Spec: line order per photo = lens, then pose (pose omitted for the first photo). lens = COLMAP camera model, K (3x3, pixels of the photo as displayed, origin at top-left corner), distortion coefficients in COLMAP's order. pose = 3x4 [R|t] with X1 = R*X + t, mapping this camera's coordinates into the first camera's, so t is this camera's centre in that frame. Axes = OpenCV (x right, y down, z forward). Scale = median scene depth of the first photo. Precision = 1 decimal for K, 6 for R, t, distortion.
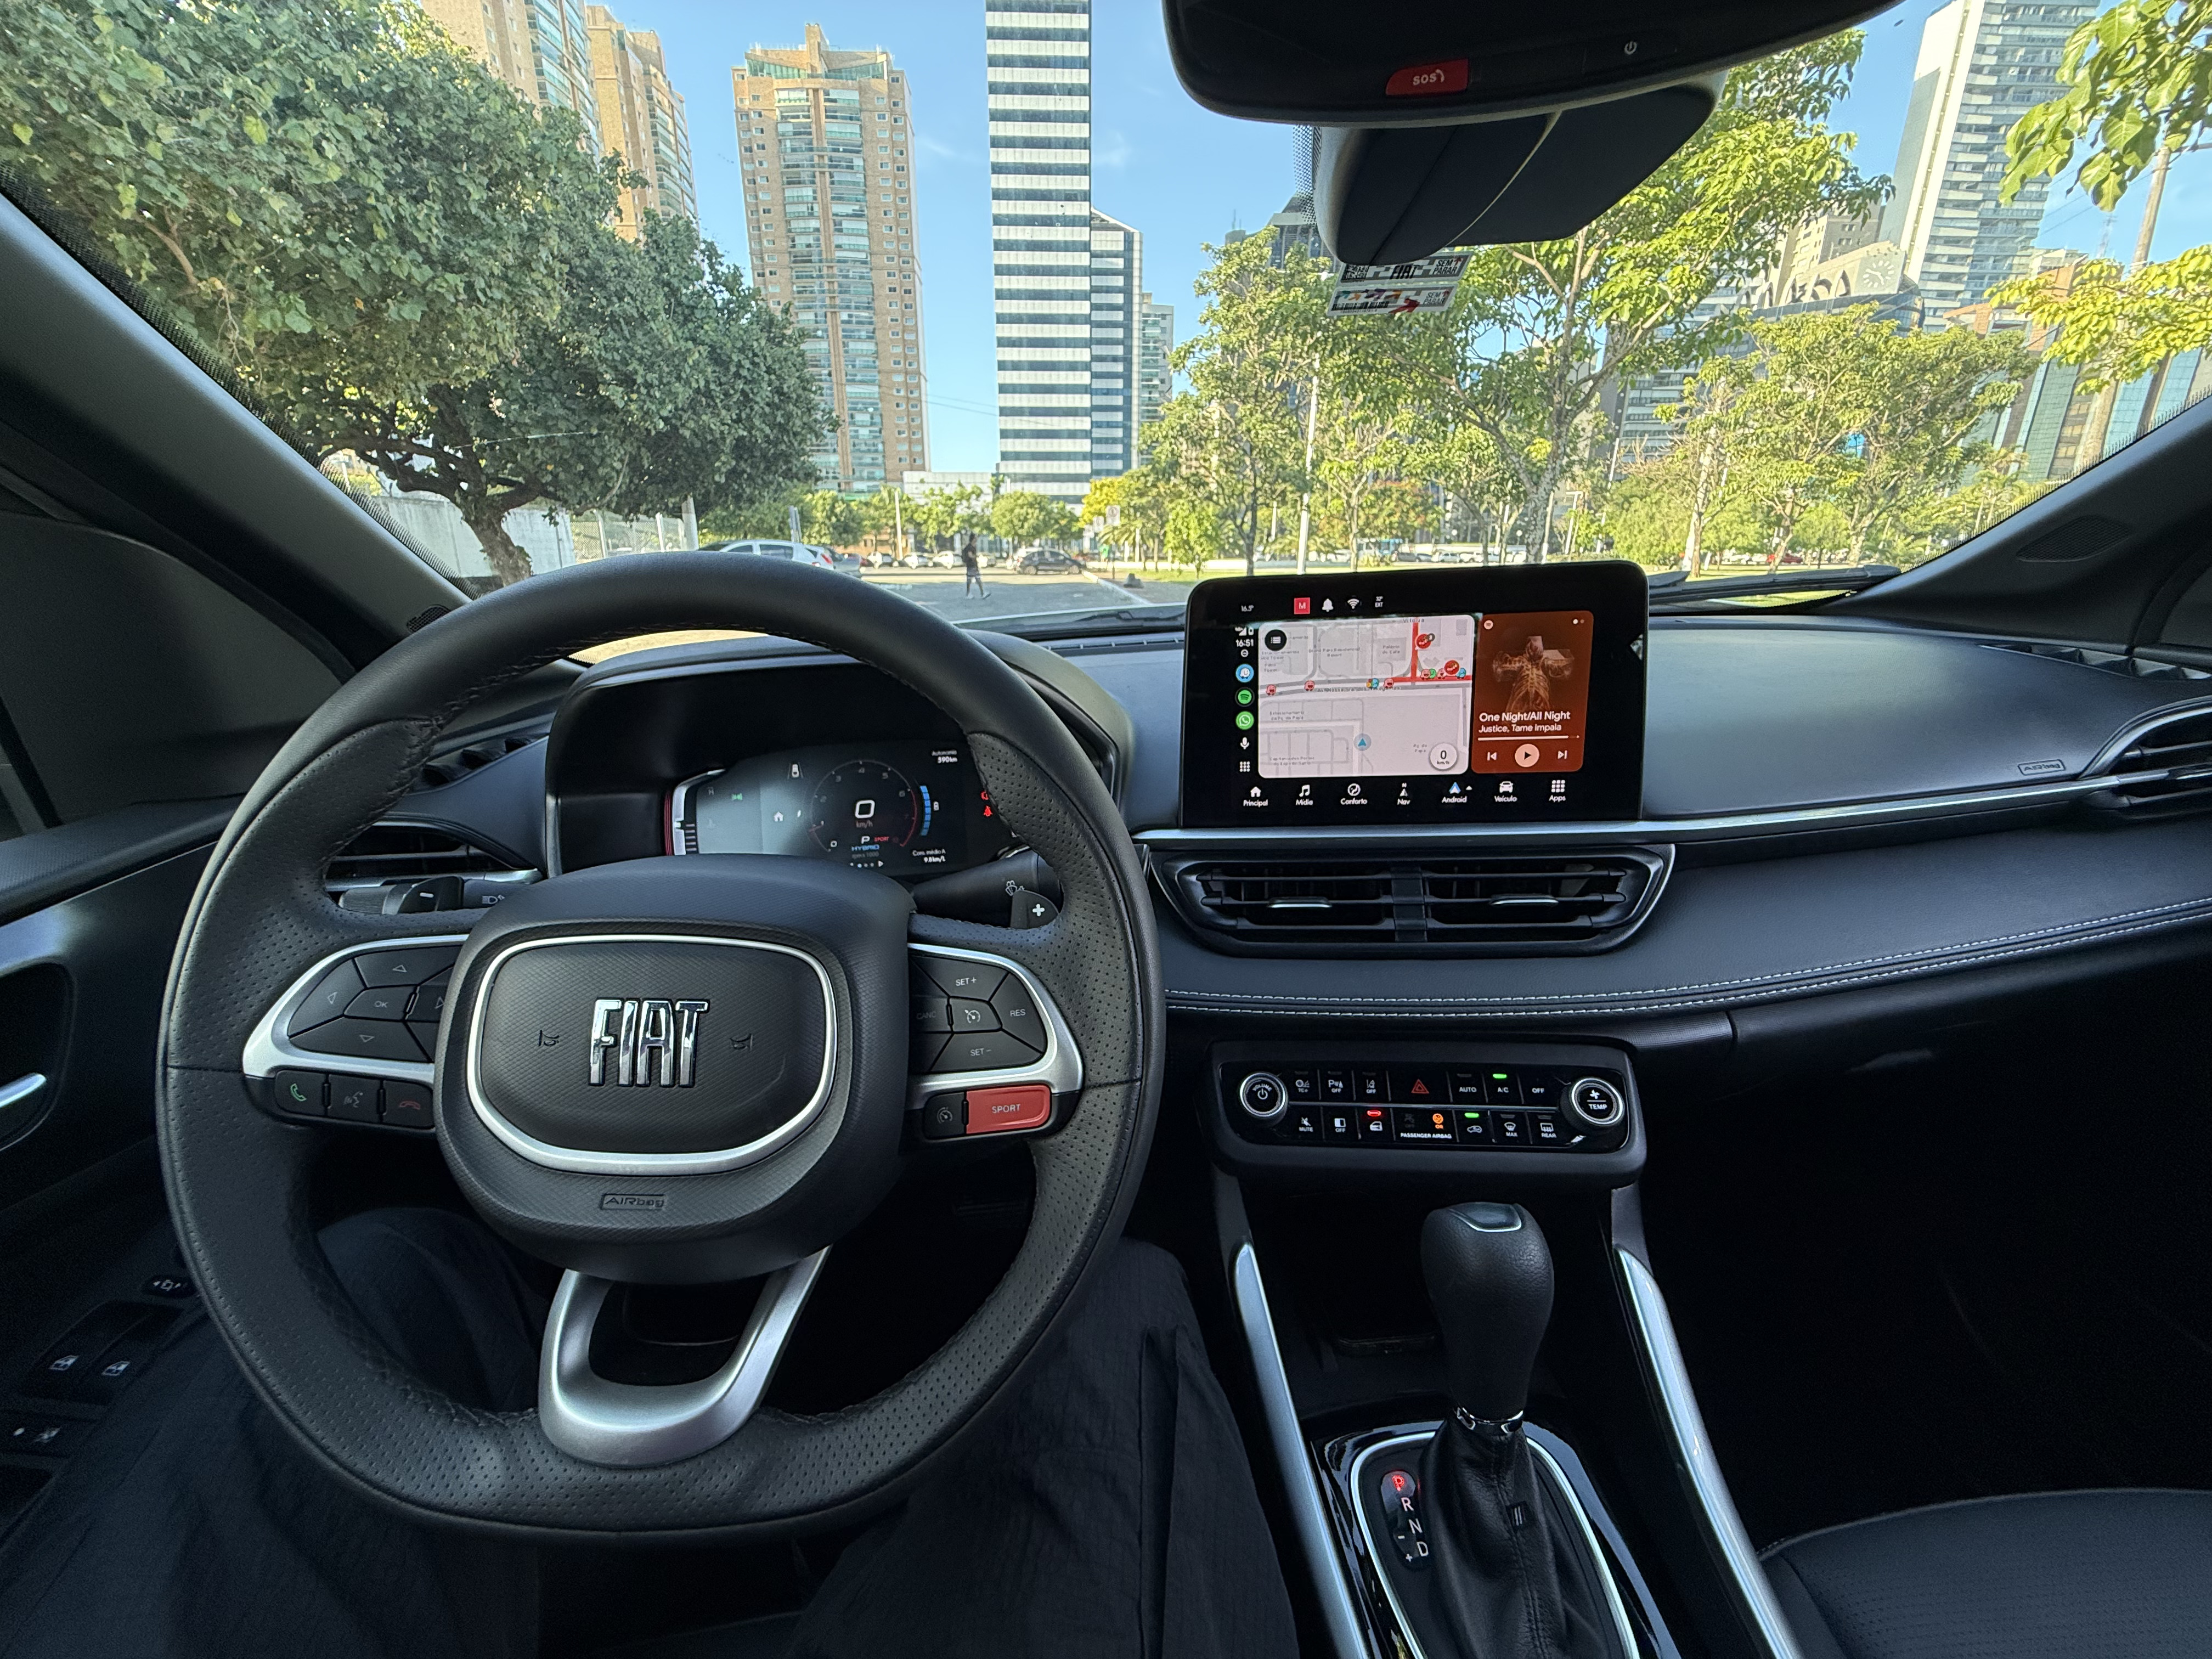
lens RADIAL K [[898.8, 0, 1106.0], [0, 898.8, 829.5], [0, 0, 1]] dist [0.007572, 0.000134]
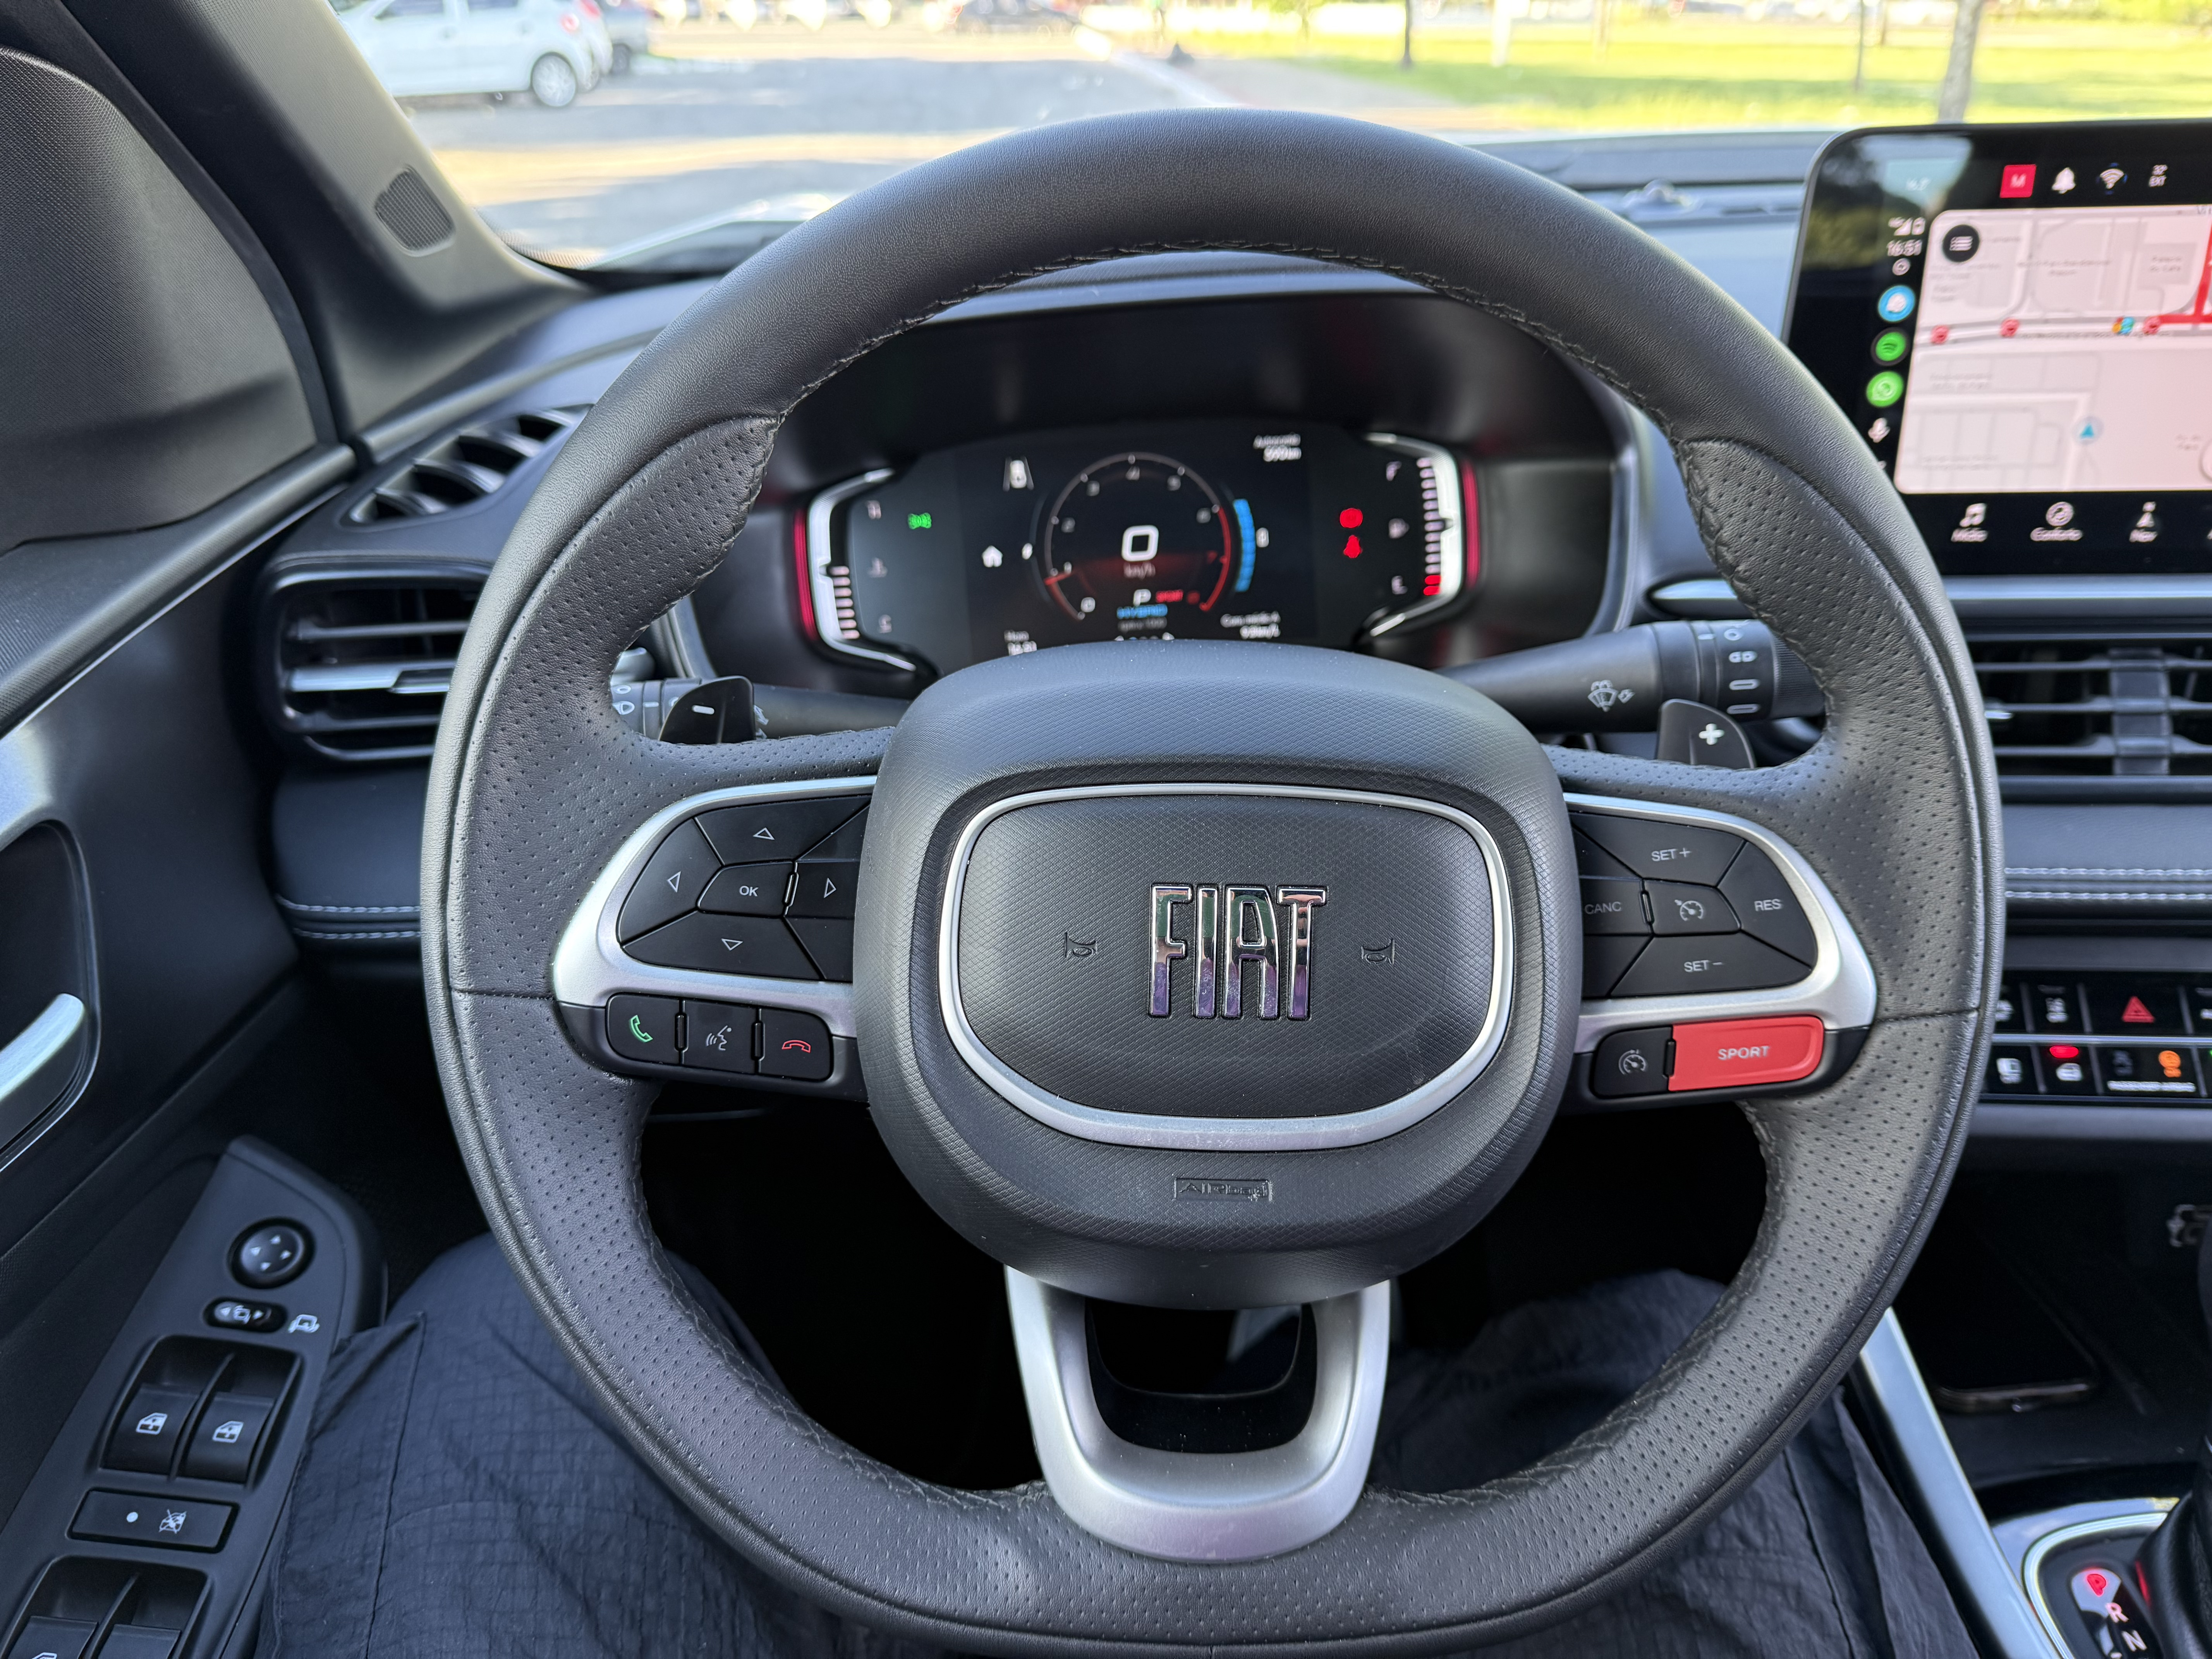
lens RADIAL K [[1618.3, 0, 1111.4], [0, 1618.3, 831.8], [0, 0, 1]] dist [0.060531, -0.085240]
pose [[0.999851, -0.001270, 0.017203, -0.368855], [-0.001779, 0.984377, 0.176065, -0.028482], [-0.017158, -0.176069, 0.984228, -0.062383]]
